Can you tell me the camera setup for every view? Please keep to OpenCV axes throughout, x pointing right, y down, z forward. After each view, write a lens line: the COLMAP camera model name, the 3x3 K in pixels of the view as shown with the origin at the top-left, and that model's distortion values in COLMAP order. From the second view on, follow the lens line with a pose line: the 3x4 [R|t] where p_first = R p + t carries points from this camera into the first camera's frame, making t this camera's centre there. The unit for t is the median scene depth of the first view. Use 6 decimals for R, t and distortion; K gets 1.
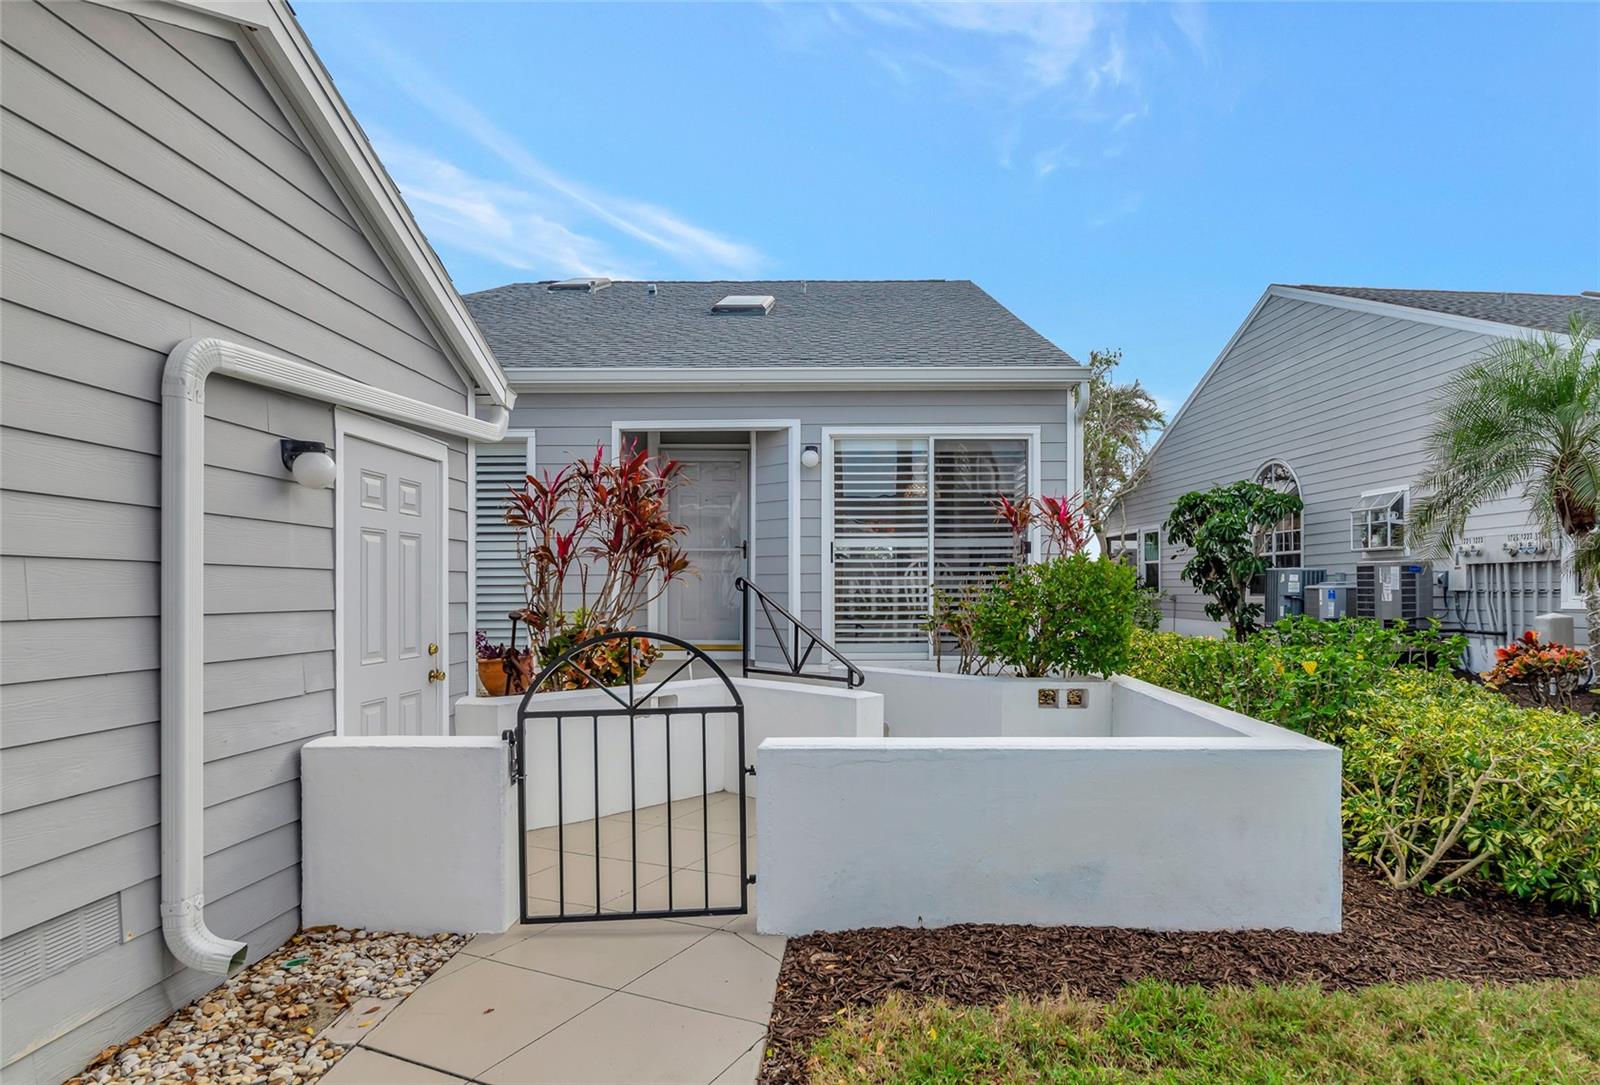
lens RADIAL K [[906.8, 0, 849.0], [0, 906.8, 594.2], [0, 0, 1]] dist [0.001573, 0.000162]
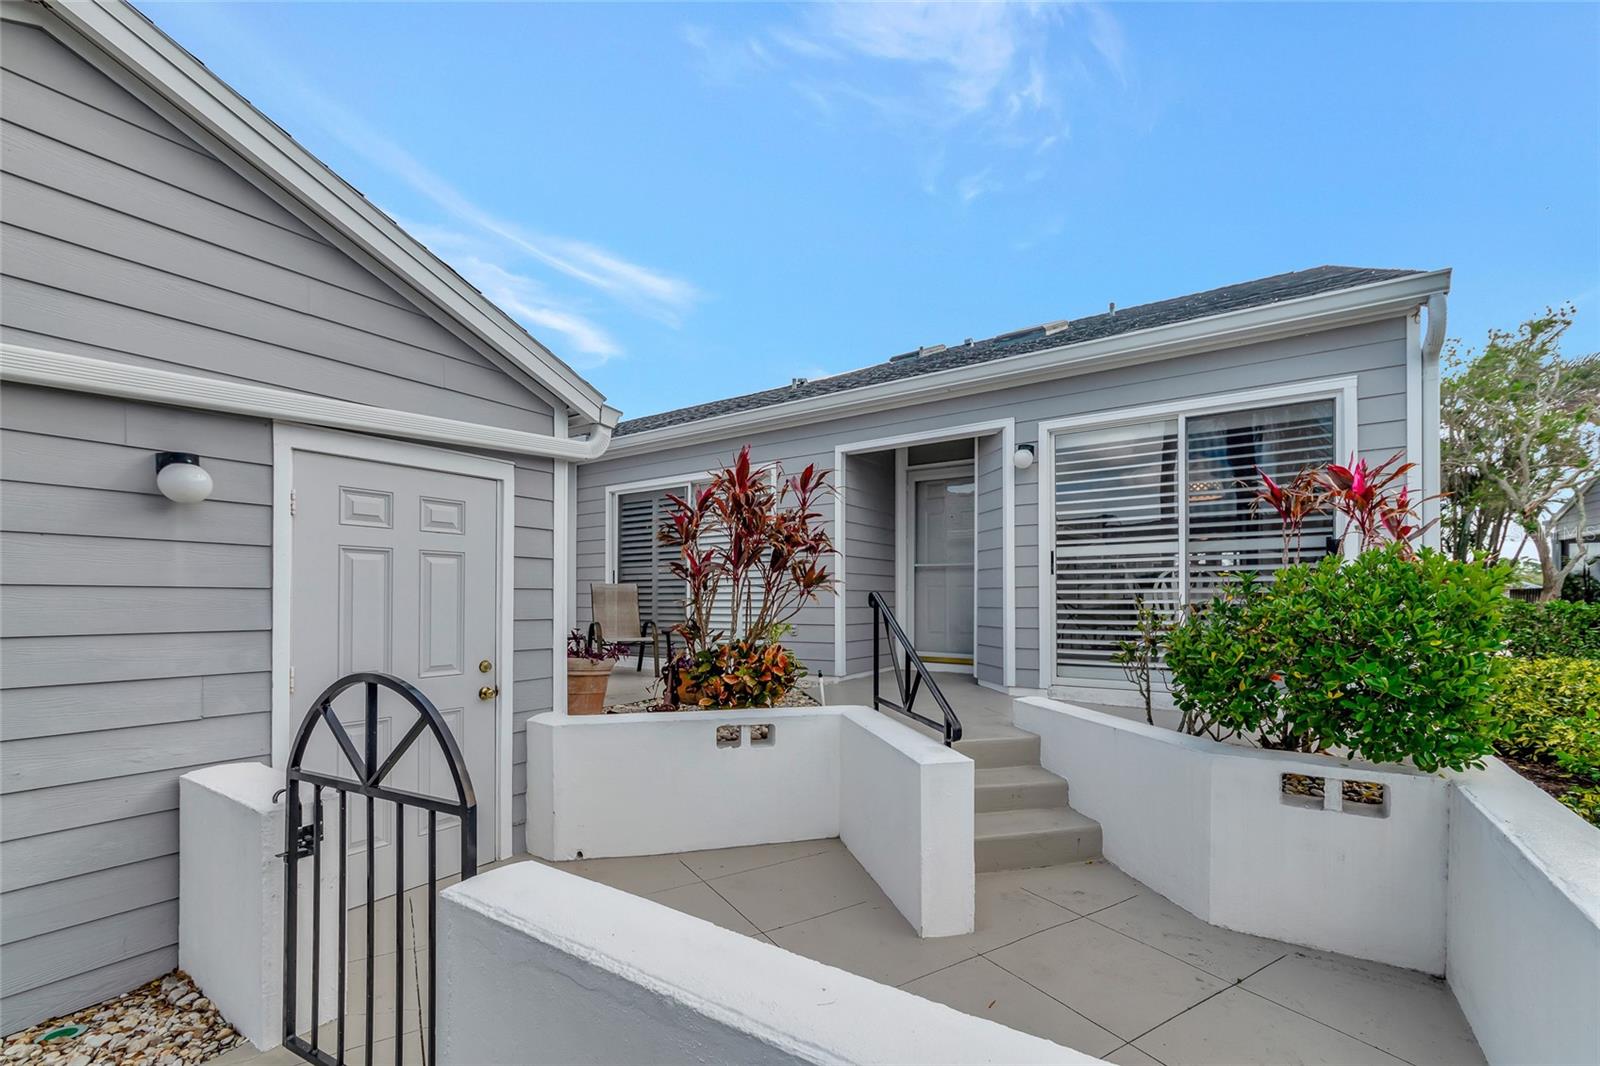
lens RADIAL K [[668.2, 0, 795.0], [0, 668.2, 599.5], [0, 0, 1]] dist [-0.003329, -0.000179]
pose [[0.832372, -0.001716, -0.554215, 0.172010], [-0.002466, 0.999974, -0.006800, -0.007055], [0.554212, 0.007027, 0.832346, 0.415352]]
